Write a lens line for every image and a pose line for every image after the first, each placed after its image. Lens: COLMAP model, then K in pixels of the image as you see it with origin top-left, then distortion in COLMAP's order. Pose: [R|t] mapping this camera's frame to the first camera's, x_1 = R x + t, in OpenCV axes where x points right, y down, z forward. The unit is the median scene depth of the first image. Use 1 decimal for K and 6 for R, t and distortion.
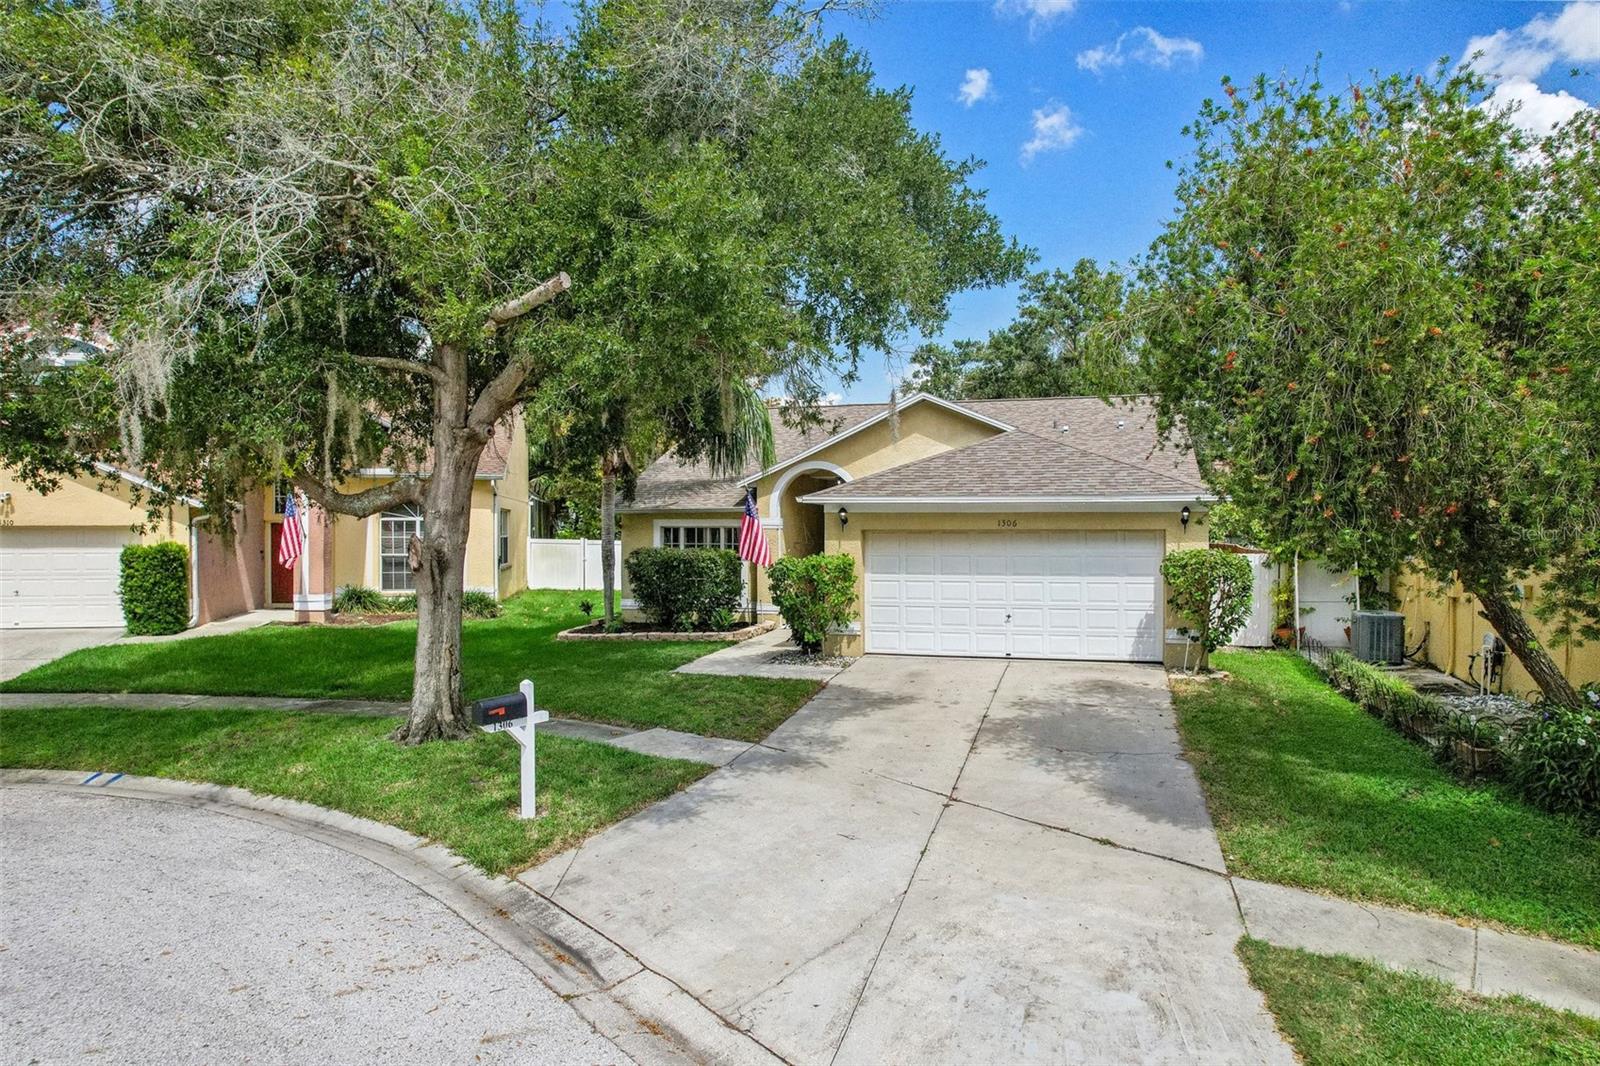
lens RADIAL K [[1024.8, 0, 800.0], [0, 1024.8, 533.0], [0, 0, 1]] dist [-0.074601, 0.058795]
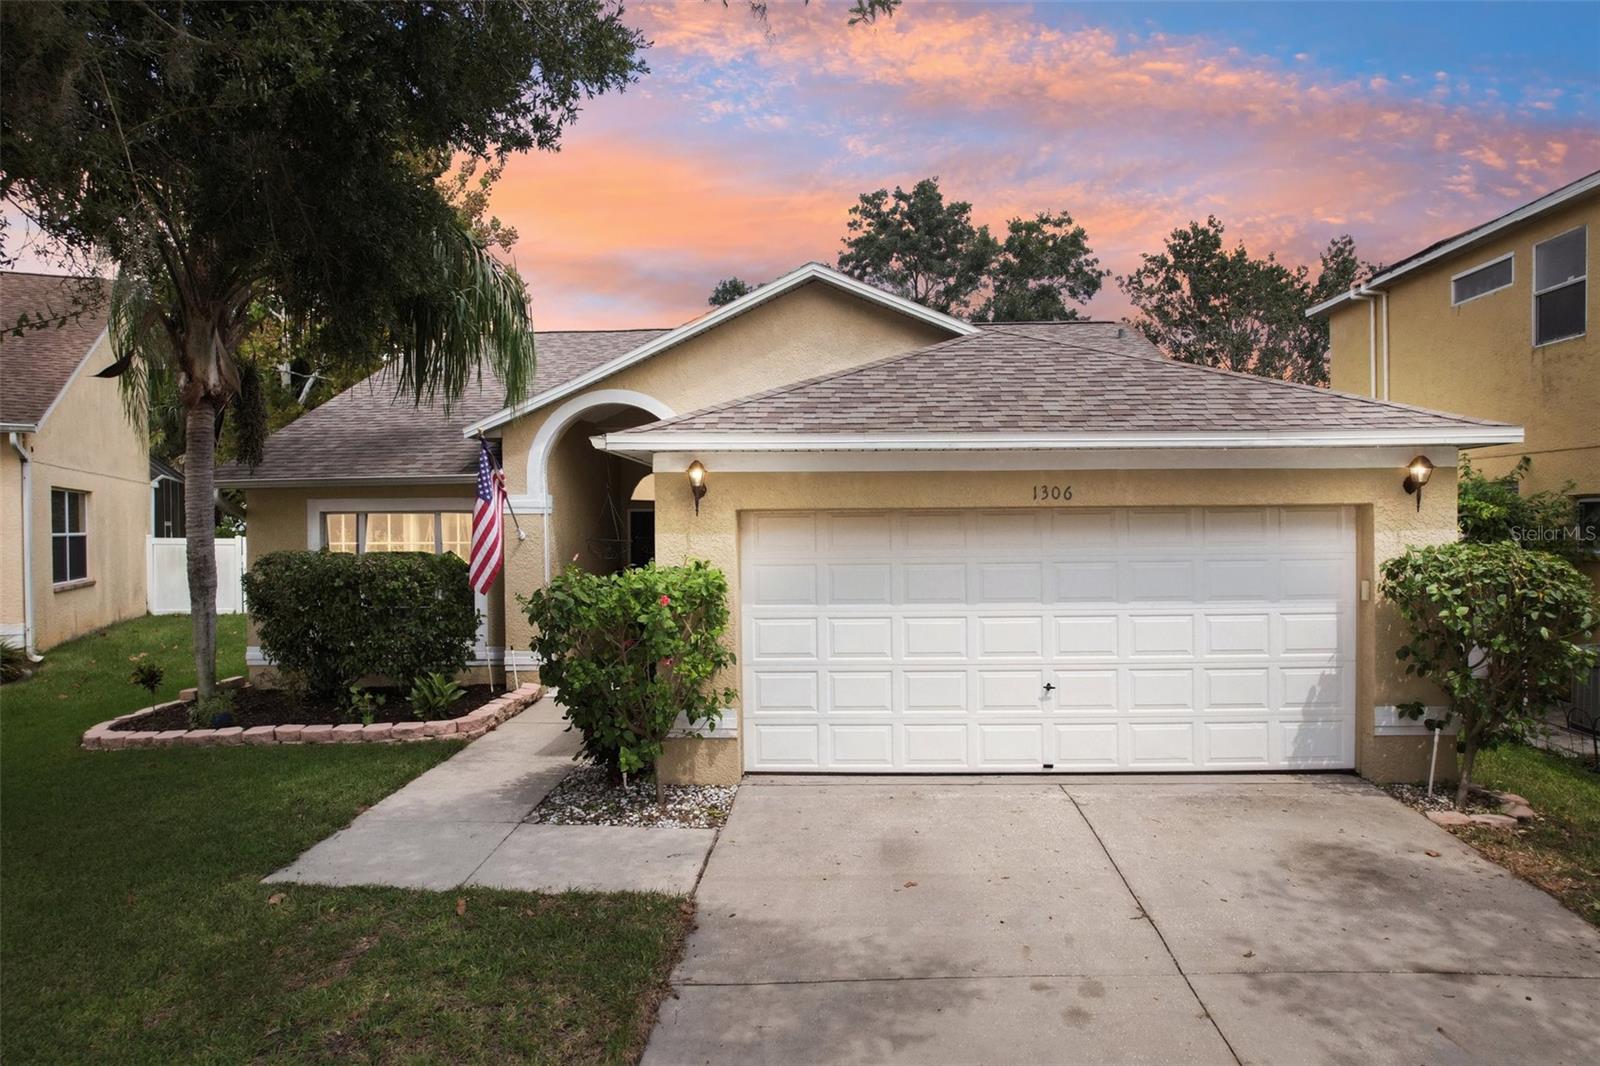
lens RADIAL K [[1024.8, 0, 800.0], [0, 1024.8, 533.0], [0, 0, 1]] dist [-0.074601, 0.058795]
pose [[0.971372, -0.010379, 0.237336, -0.018774], [0.009266, 0.999940, 0.005805, 0.004367], [-0.237382, -0.003440, 0.971410, 0.478484]]
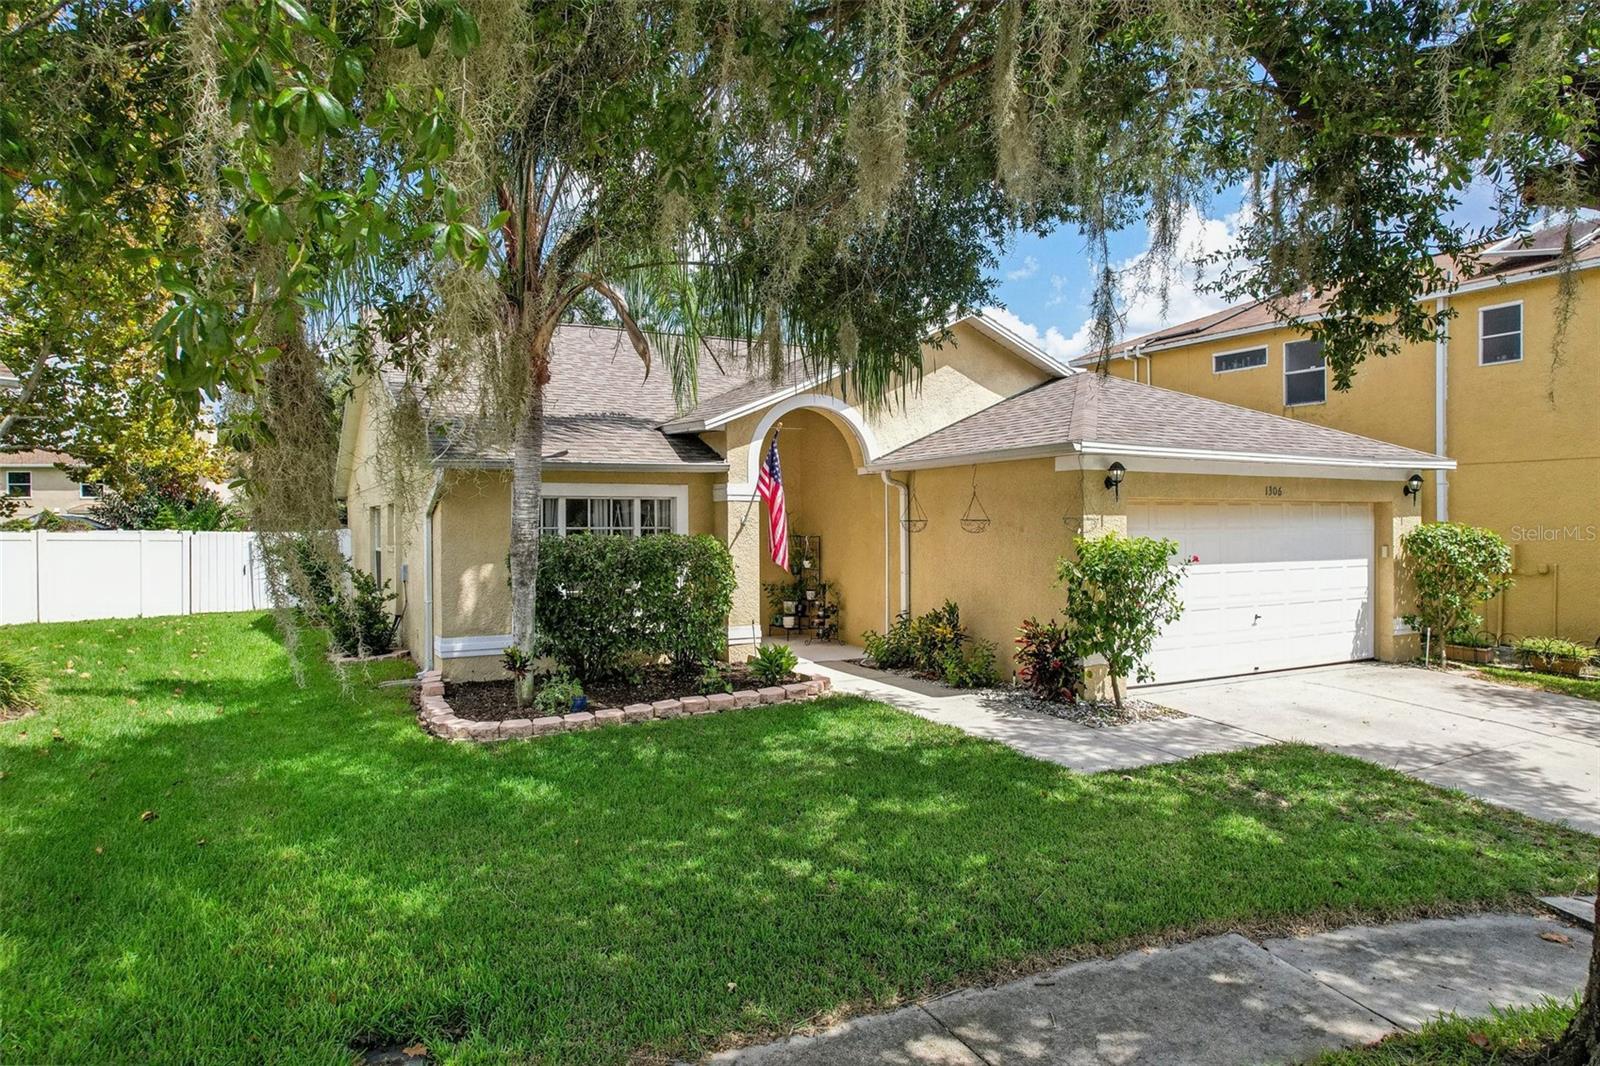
lens RADIAL K [[1041.0, 0, 796.8], [0, 1041.0, 533.0], [0, 0, 1]] dist [-0.086391, 0.077678]
pose [[0.691261, -0.007584, 0.722565, -0.482535], [0.006400, 0.999970, 0.004373, 0.013352], [-0.722577, 0.001602, 0.691289, 0.620853]]
